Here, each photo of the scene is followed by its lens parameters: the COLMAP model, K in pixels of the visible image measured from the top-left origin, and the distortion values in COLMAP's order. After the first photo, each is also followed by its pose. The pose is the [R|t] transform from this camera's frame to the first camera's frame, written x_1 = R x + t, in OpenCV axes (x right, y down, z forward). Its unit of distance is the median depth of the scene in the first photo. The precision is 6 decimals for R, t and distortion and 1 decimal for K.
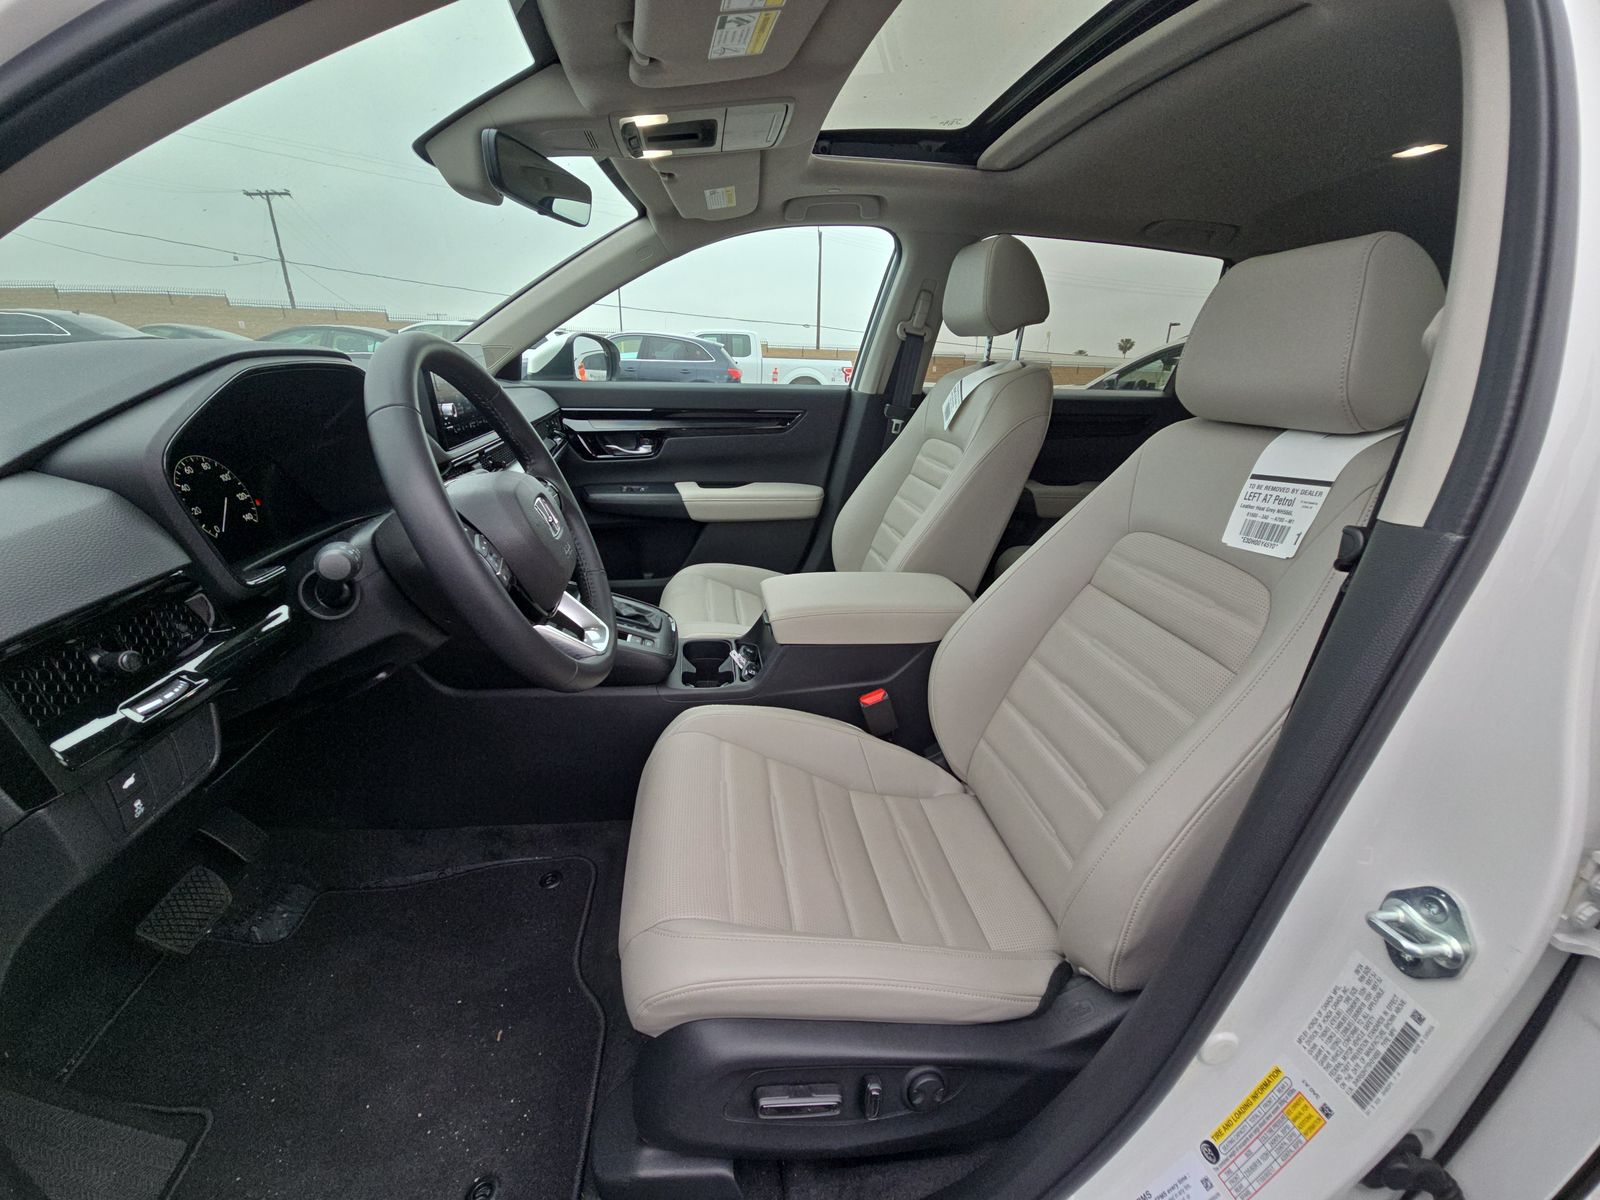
lens RADIAL K [[641.0, 0, 789.8], [0, 641.0, 598.6], [0, 0, 1]] dist [0.012087, -0.009753]
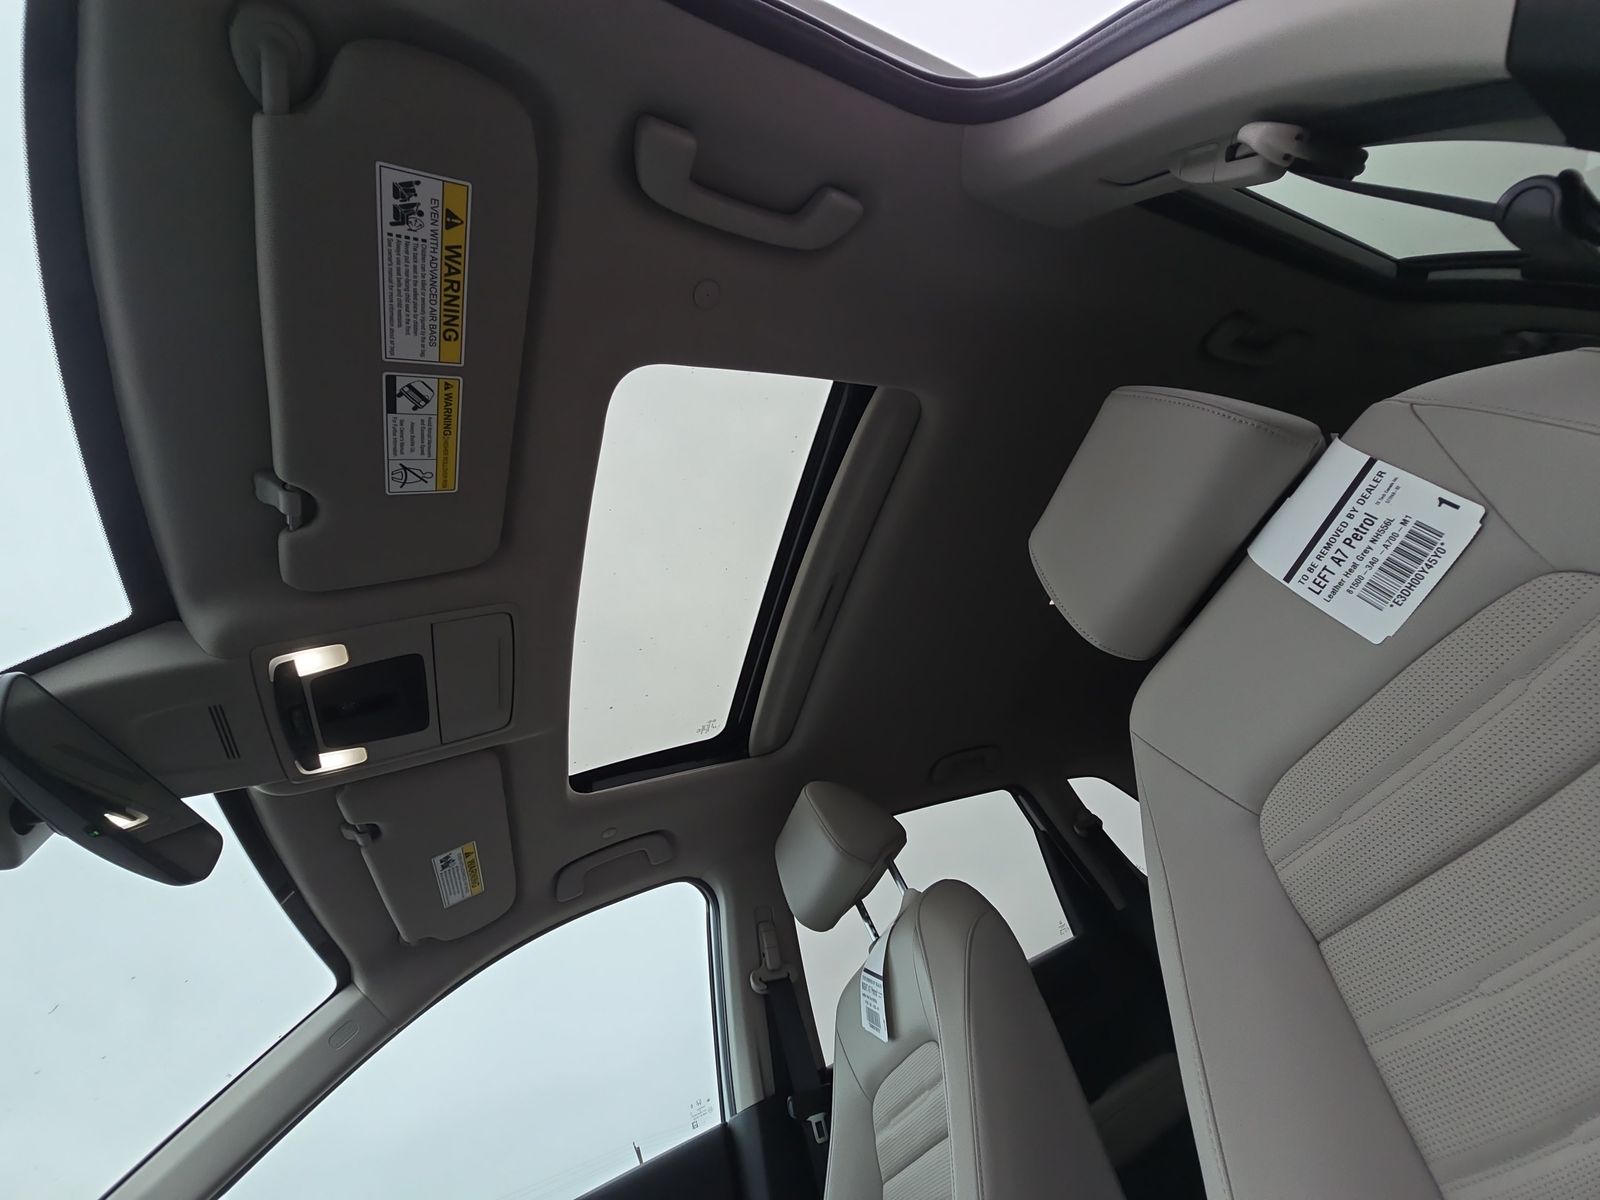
lens RADIAL K [[641.0, 0, 789.8], [0, 641.0, 598.6], [0, 0, 1]] dist [0.012087, -0.009753]
pose [[0.880555, -0.198708, 0.430276, -0.049742], [0.473390, 0.324888, -0.818749, 0.134340], [0.022901, 0.924642, 0.380148, 0.785977]]
